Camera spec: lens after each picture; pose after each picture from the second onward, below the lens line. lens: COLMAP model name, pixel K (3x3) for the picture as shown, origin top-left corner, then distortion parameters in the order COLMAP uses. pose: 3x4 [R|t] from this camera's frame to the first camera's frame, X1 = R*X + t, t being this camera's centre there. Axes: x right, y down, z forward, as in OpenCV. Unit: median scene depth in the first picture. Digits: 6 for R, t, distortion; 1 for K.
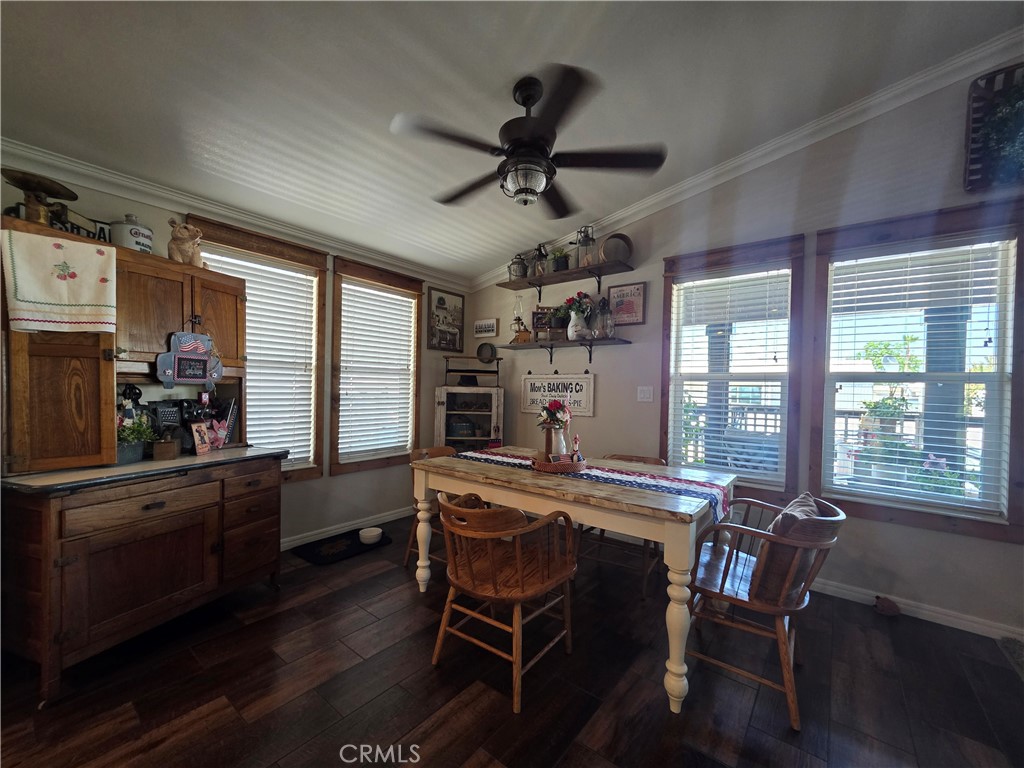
lens RADIAL K [[409.9, 0, 513.5], [0, 409.9, 395.9], [0, 0, 1]] dist [0.001927, 0.000272]
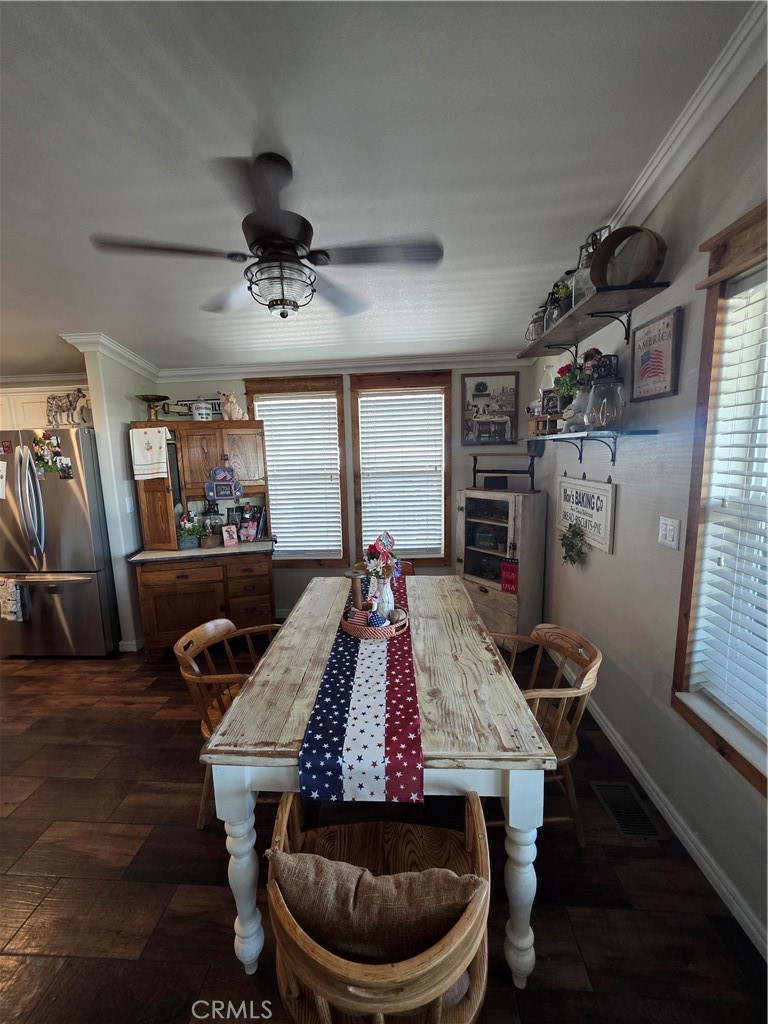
lens RADIAL K [[409.9, 0, 373.1], [0, 409.9, 514.5], [0, 0, 1]] dist [0.001927, 0.000272]
pose [[0.563559, 0.087698, -0.821407, 0.538129], [0.027137, 0.991847, 0.124514, -0.102702], [0.825630, -0.092462, 0.556584, 0.400496]]
